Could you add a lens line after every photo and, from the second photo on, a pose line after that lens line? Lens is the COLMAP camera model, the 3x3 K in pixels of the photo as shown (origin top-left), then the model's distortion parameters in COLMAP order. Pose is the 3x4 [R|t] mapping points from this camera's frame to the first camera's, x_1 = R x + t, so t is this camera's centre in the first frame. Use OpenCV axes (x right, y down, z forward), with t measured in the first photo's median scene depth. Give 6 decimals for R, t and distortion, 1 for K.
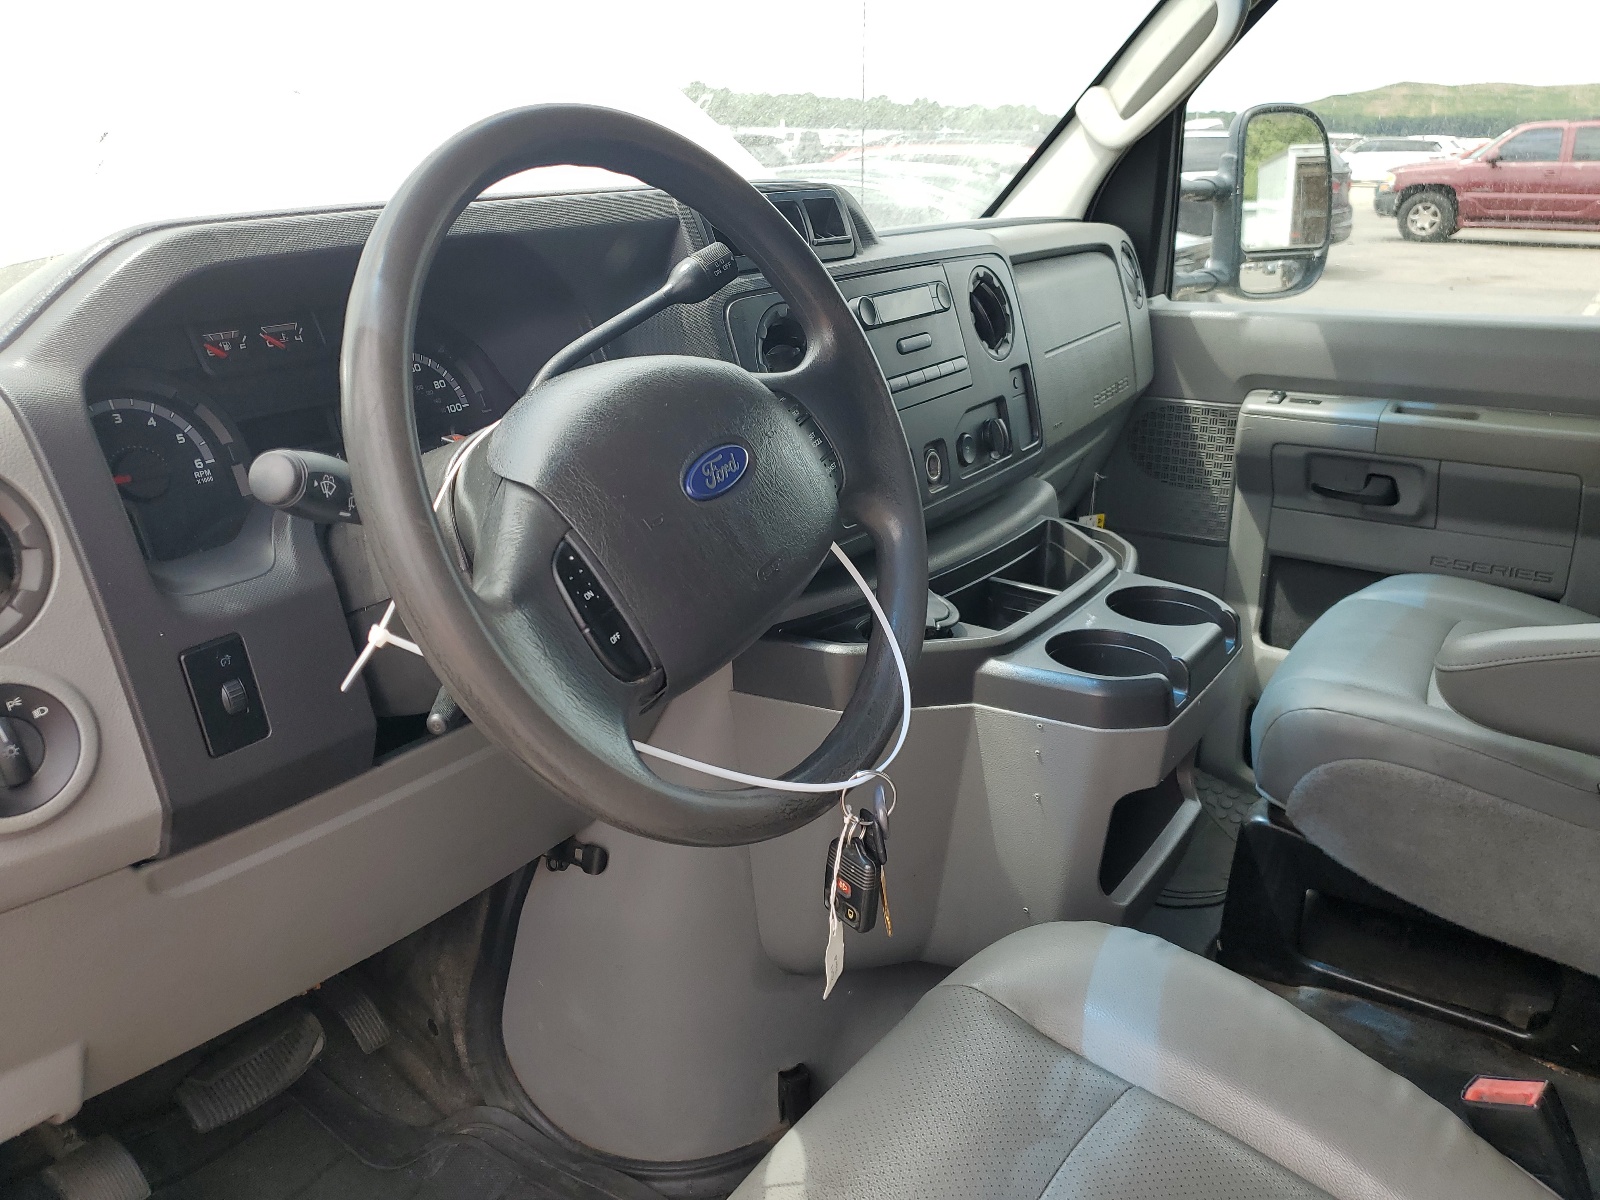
lens RADIAL K [[1248.9, 0, 798.7], [0, 1248.9, 549.3], [0, 0, 1]] dist [0.051436, -0.086124]
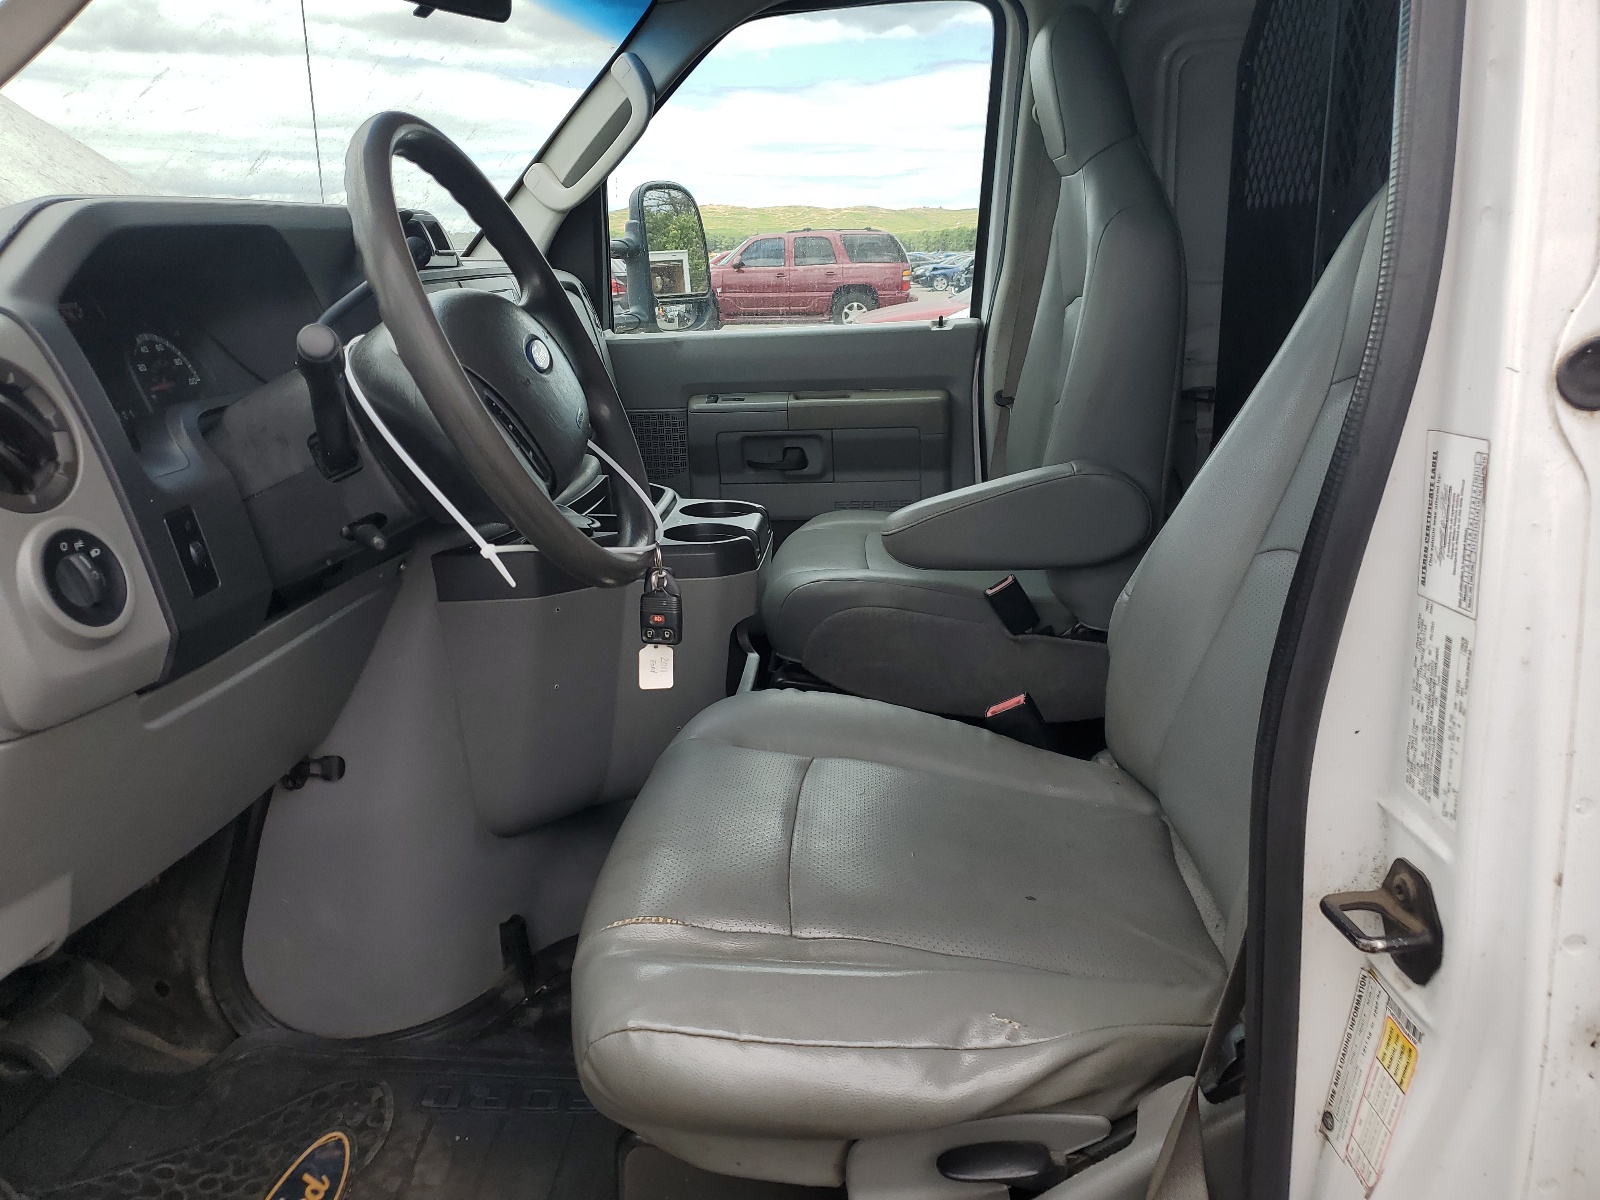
lens RADIAL K [[1248.9, 0, 798.7], [0, 1248.9, 549.3], [0, 0, 1]] dist [0.051436, -0.086124]
pose [[0.860275, -0.132653, 0.492270, -0.331825], [0.173365, 0.984133, -0.037772, 0.161333], [-0.479449, 0.117837, 0.869622, -0.252126]]
